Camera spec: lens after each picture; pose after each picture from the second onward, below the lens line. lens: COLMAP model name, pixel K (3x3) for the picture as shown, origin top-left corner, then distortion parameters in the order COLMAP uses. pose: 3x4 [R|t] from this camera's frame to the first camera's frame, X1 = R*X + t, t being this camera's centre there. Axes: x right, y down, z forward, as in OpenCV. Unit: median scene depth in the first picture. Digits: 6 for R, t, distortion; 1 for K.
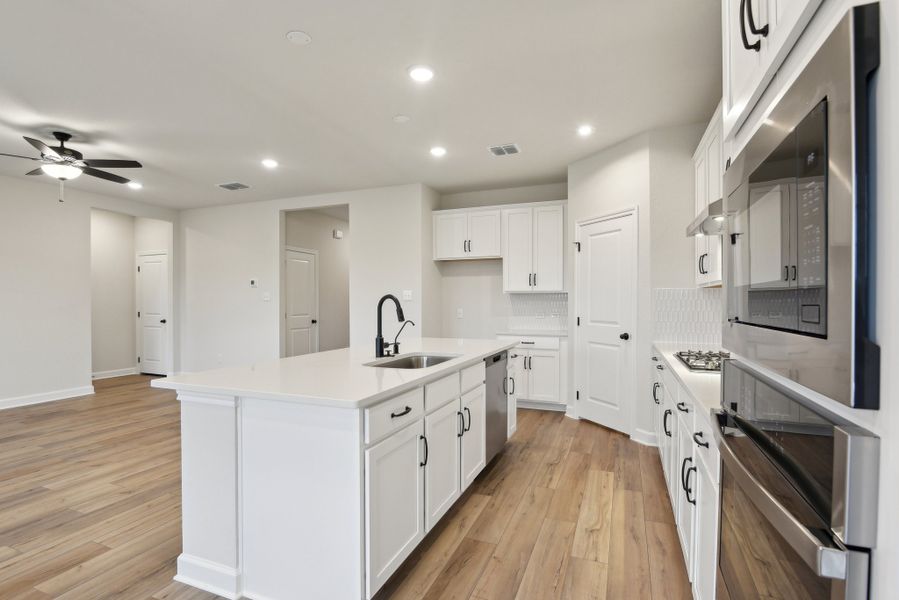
lens RADIAL K [[438.0, 0, 447.4], [0, 438.0, 304.7], [0, 0, 1]] dist [-0.001350, -0.013545]
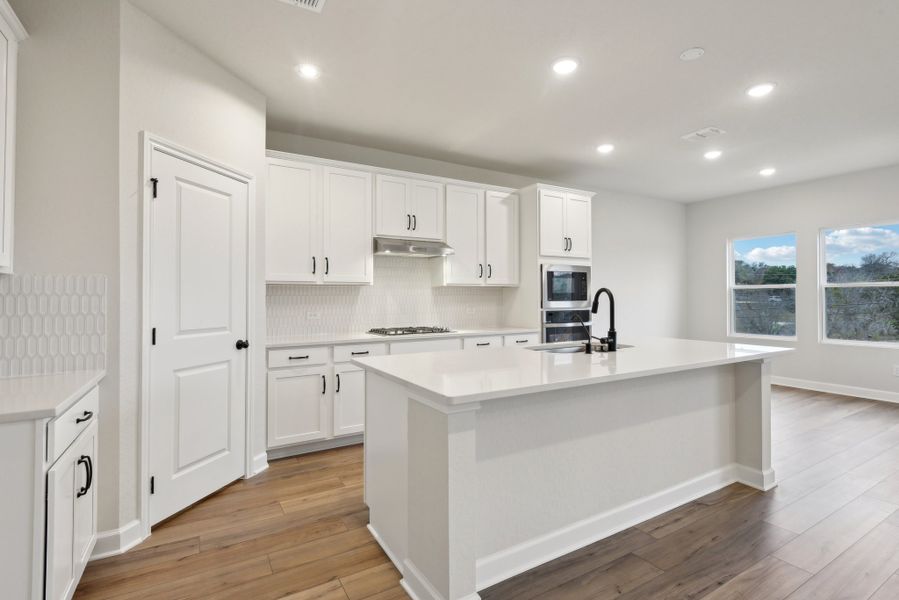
lens RADIAL K [[428.7, 0, 443.9], [0, 428.7, 292.9], [0, 0, 1]] dist [-0.013056, -0.000900]
pose [[-0.788660, 0.014249, 0.614665, -0.328143], [0.011288, 0.999898, -0.008696, -0.004693], [-0.614726, 0.000080, -0.788741, 1.455732]]
